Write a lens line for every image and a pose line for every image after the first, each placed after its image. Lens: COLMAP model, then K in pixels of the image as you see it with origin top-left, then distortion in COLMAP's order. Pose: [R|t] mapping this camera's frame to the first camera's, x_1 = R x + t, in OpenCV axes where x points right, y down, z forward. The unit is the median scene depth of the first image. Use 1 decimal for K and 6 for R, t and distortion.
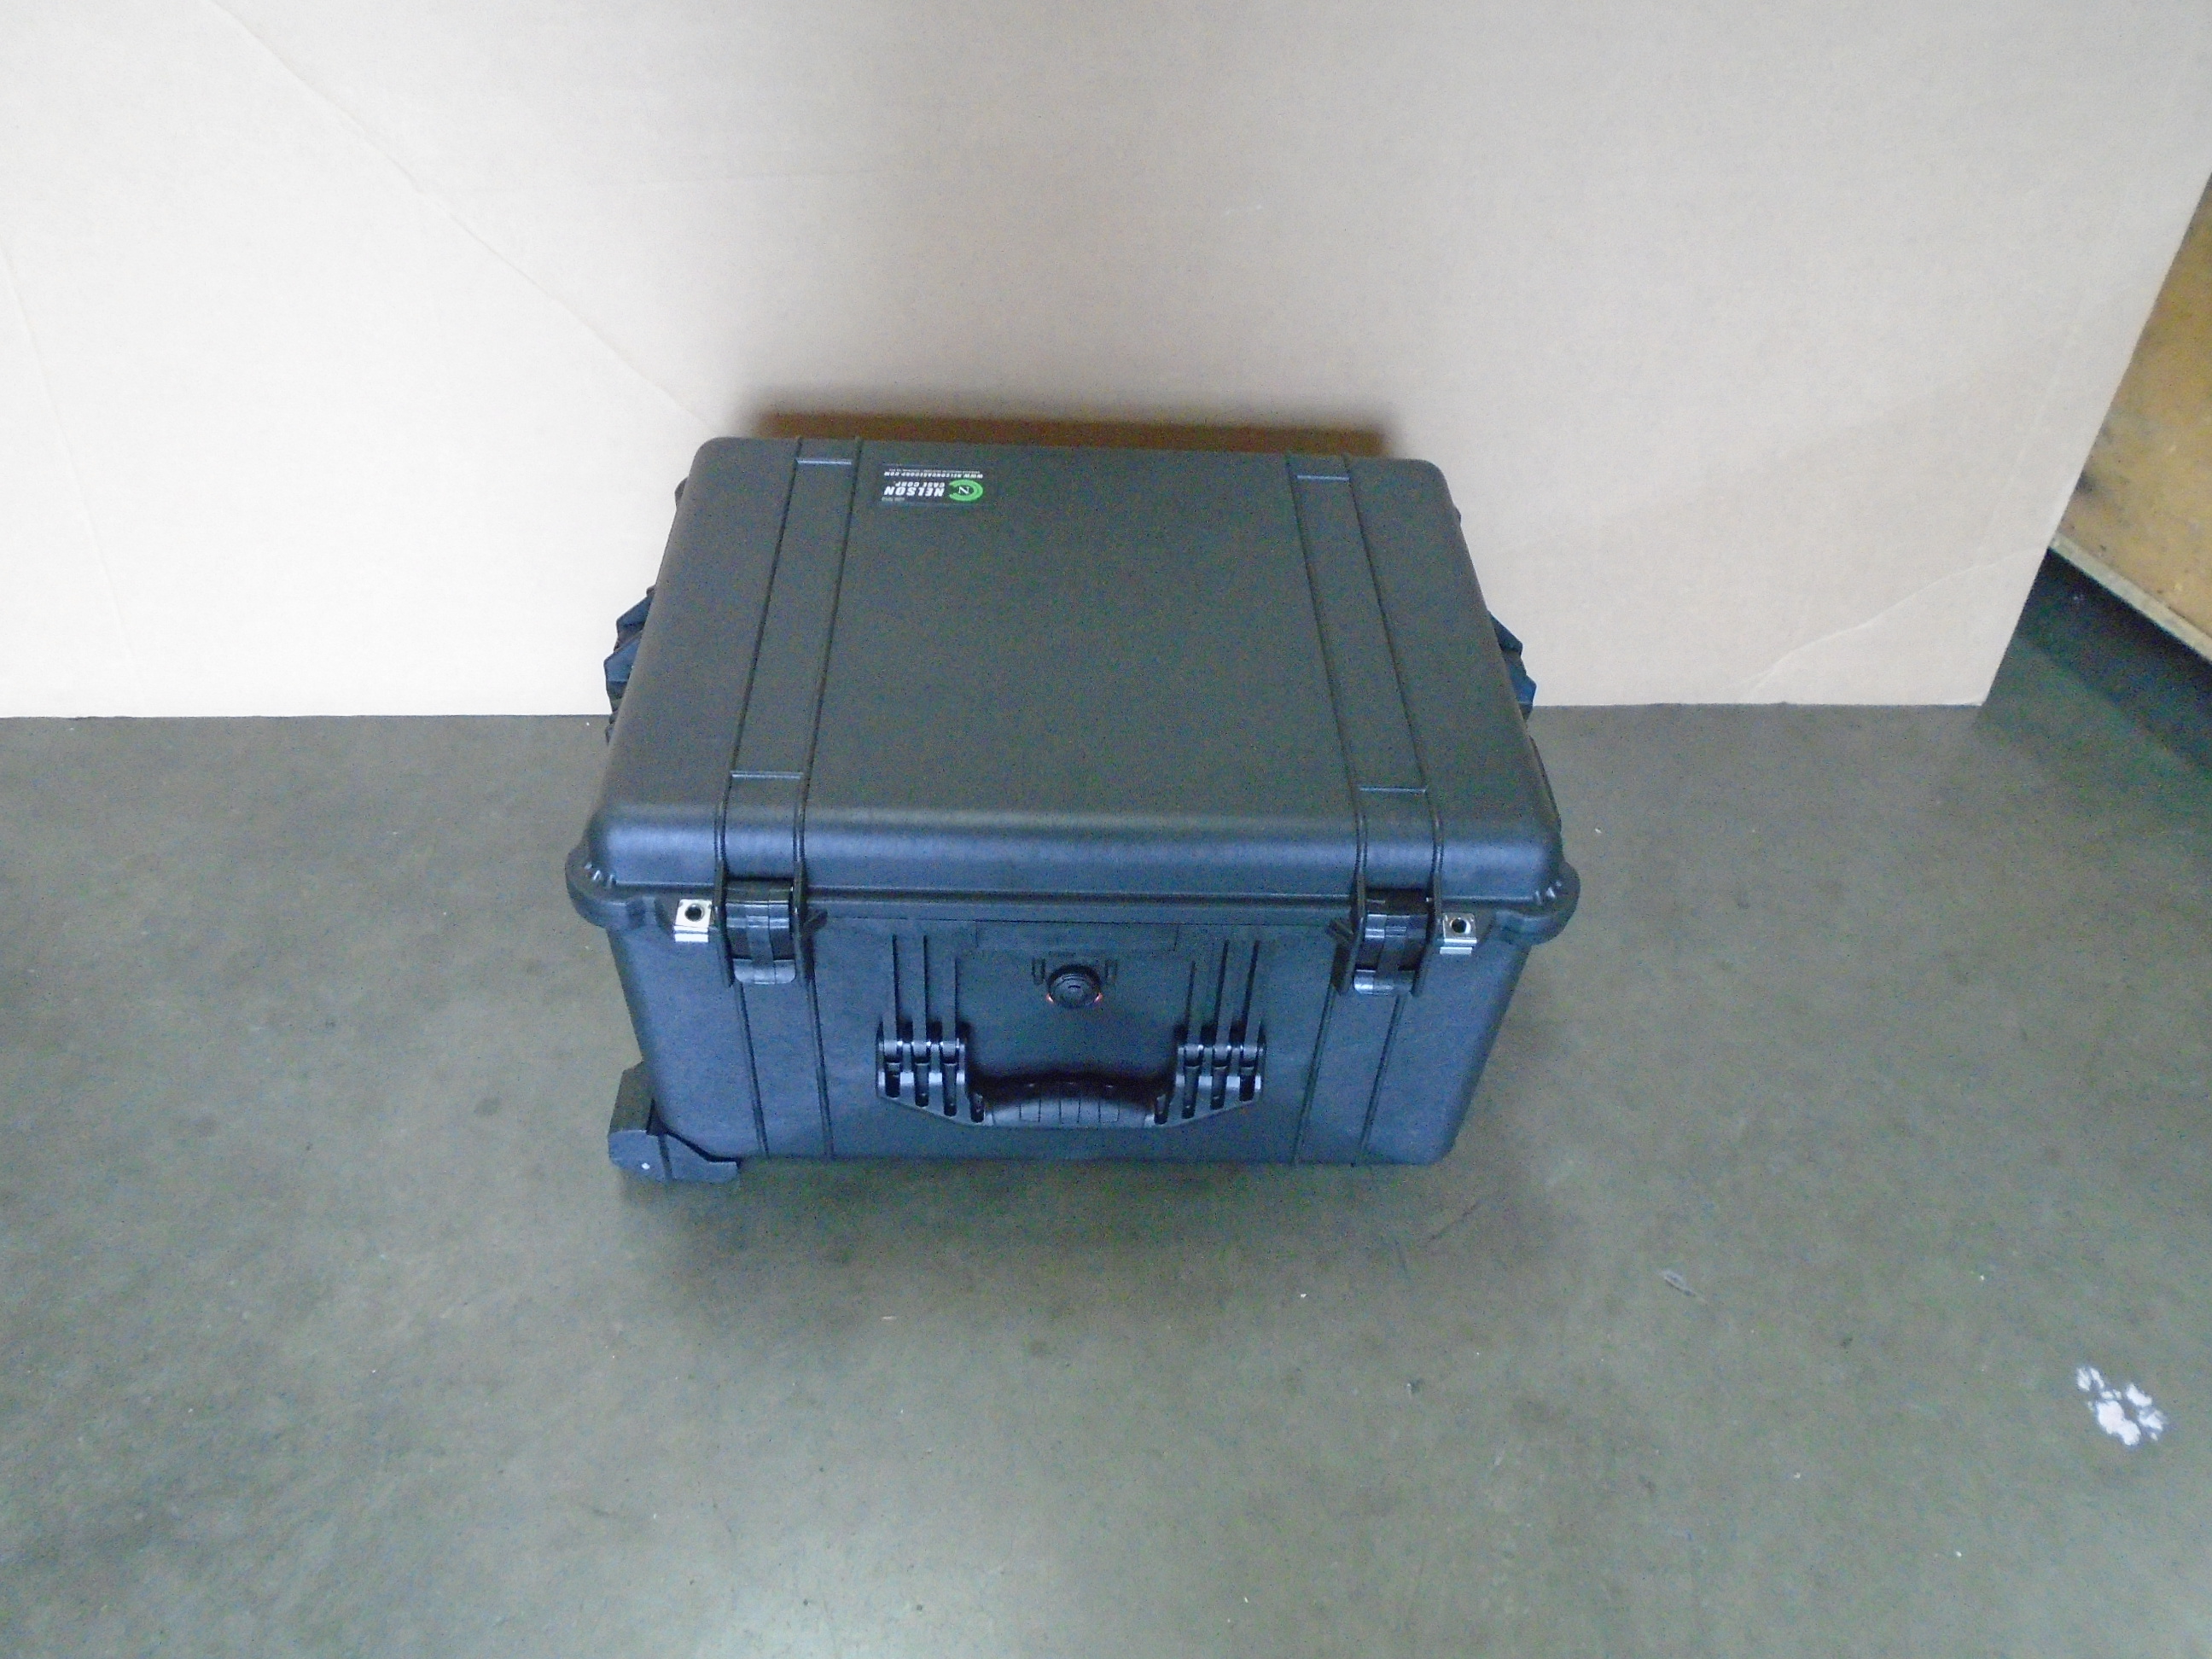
lens RADIAL K [[1689.0, 0, 1090.6], [0, 1689.0, 837.1], [0, 0, 1]] dist [0.002649, -0.008022]
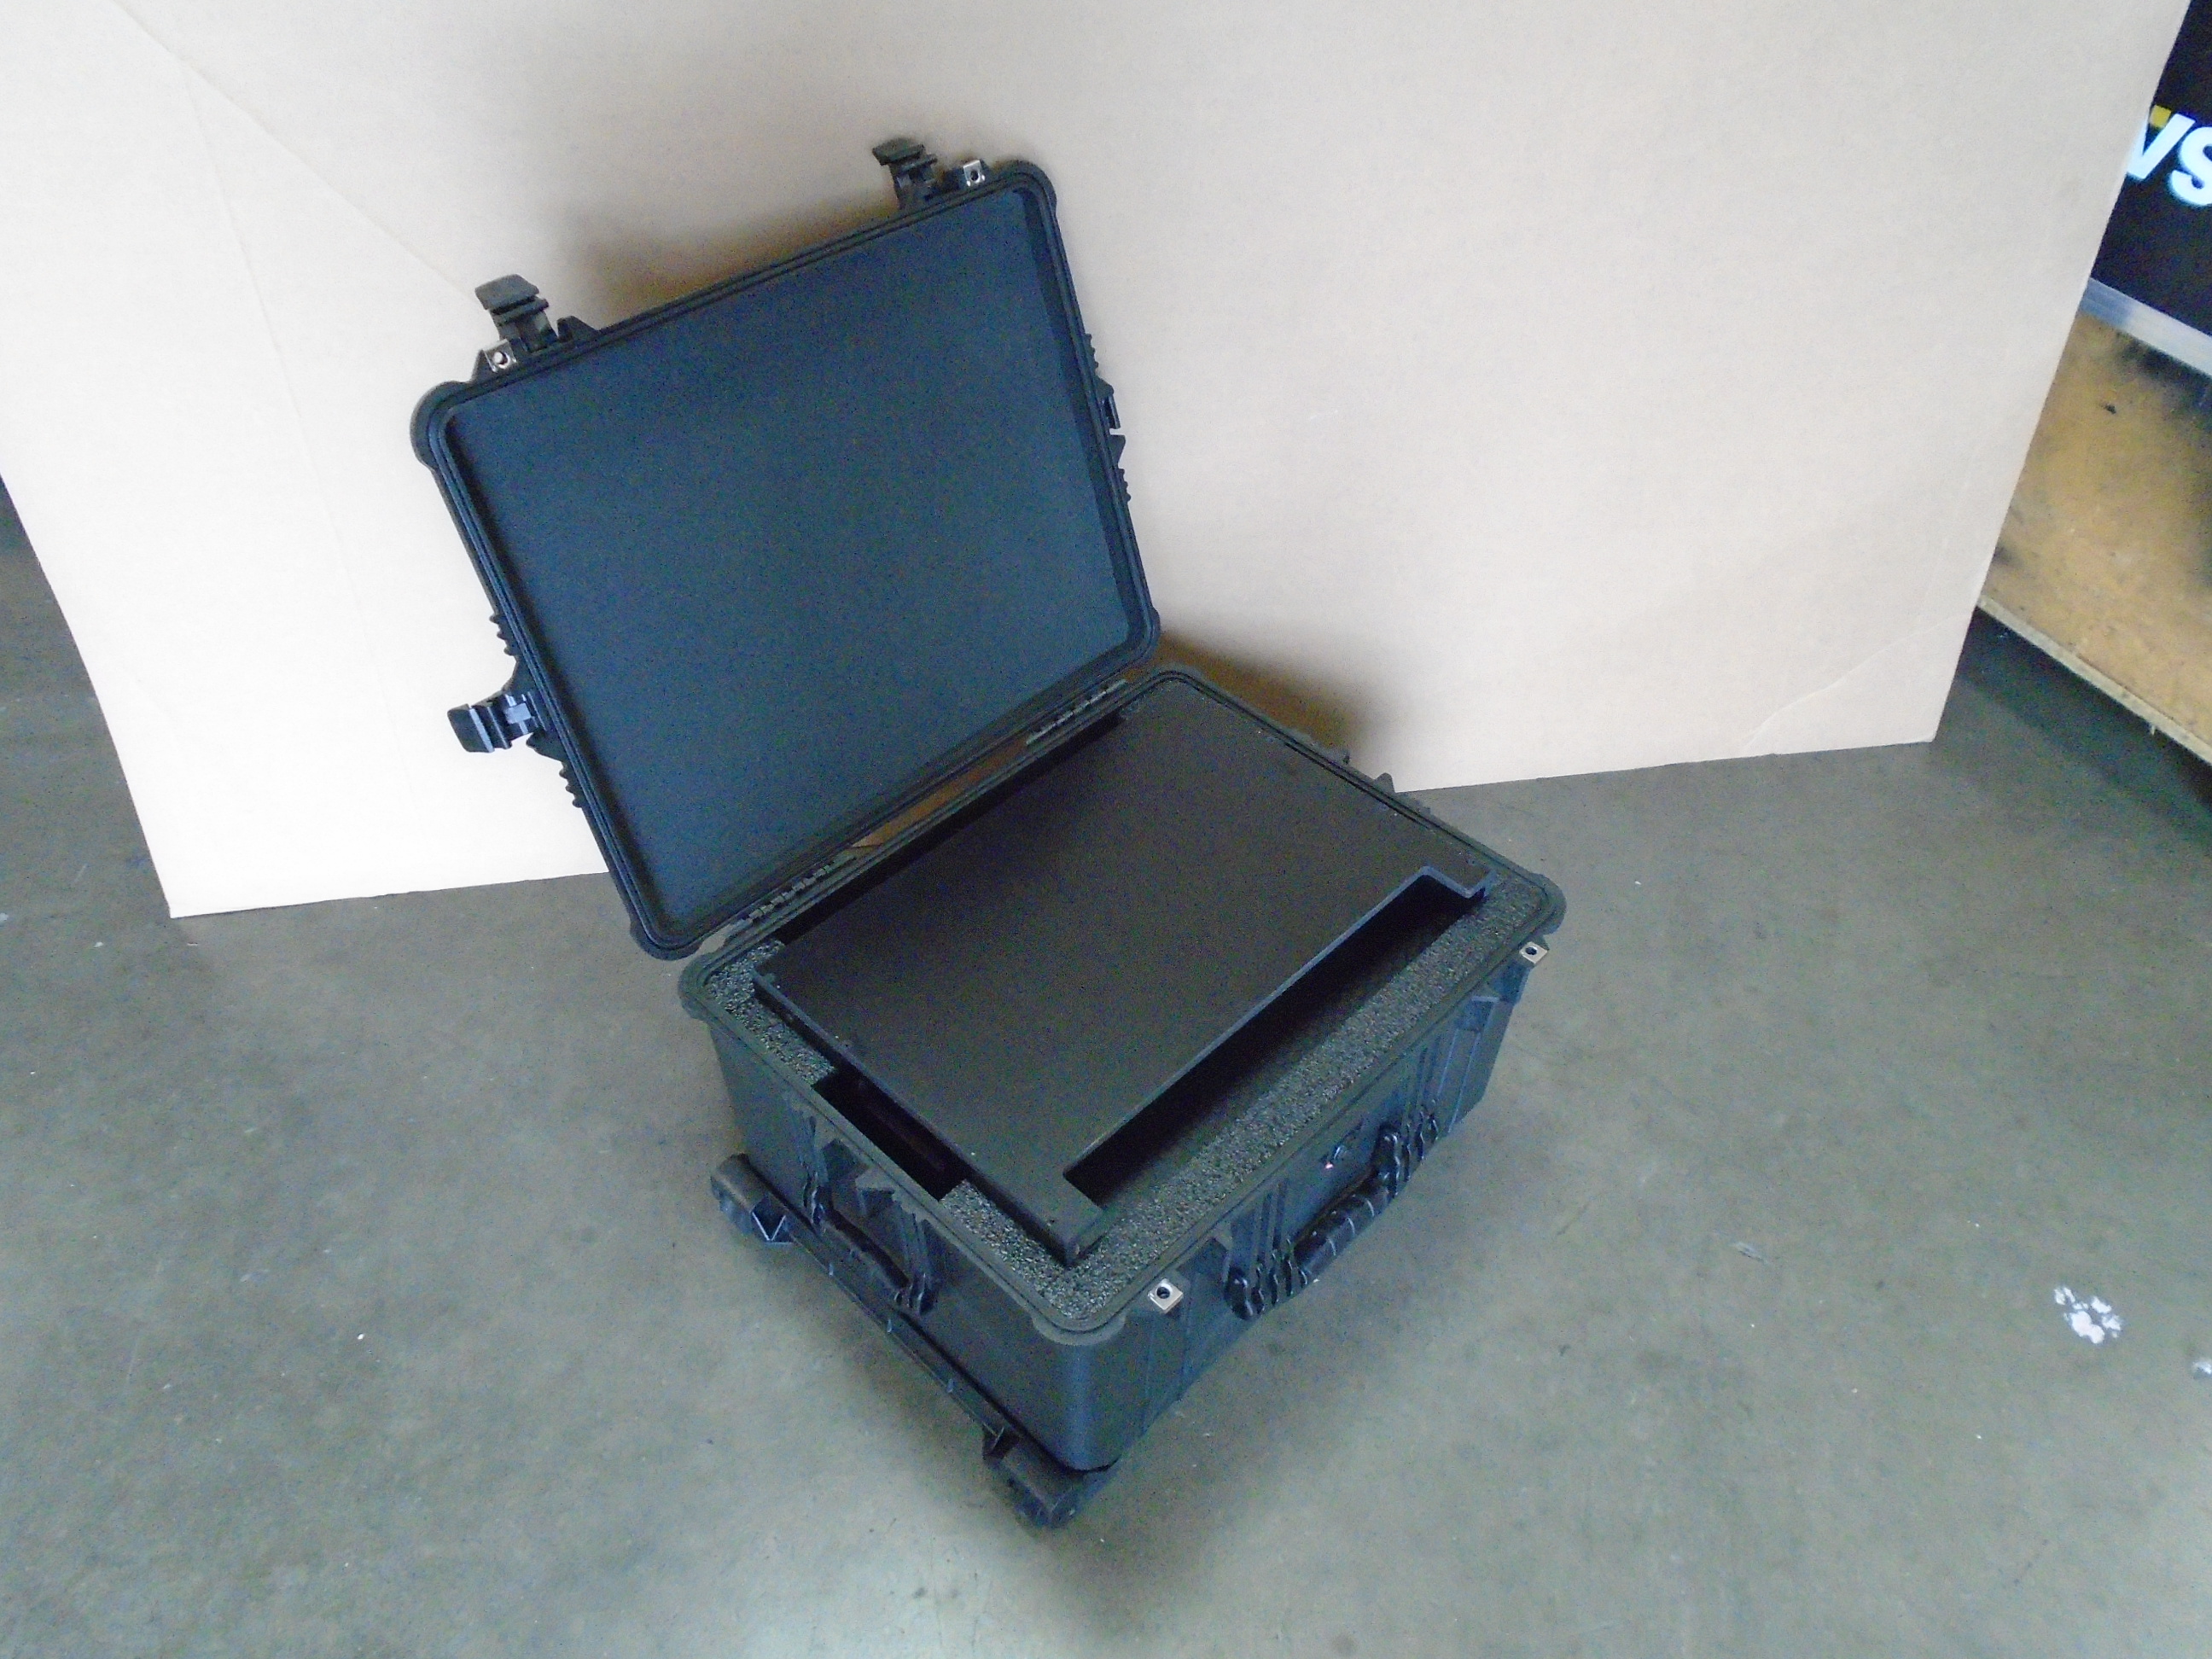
lens RADIAL K [[1689.0, 0, 1090.6], [0, 1689.0, 837.1], [0, 0, 1]] dist [0.002649, -0.008022]
pose [[0.995848, -0.085026, 0.032509, -0.173468], [0.084368, 0.996211, 0.021108, -0.125023], [-0.034181, -0.018278, 0.999249, -0.278724]]
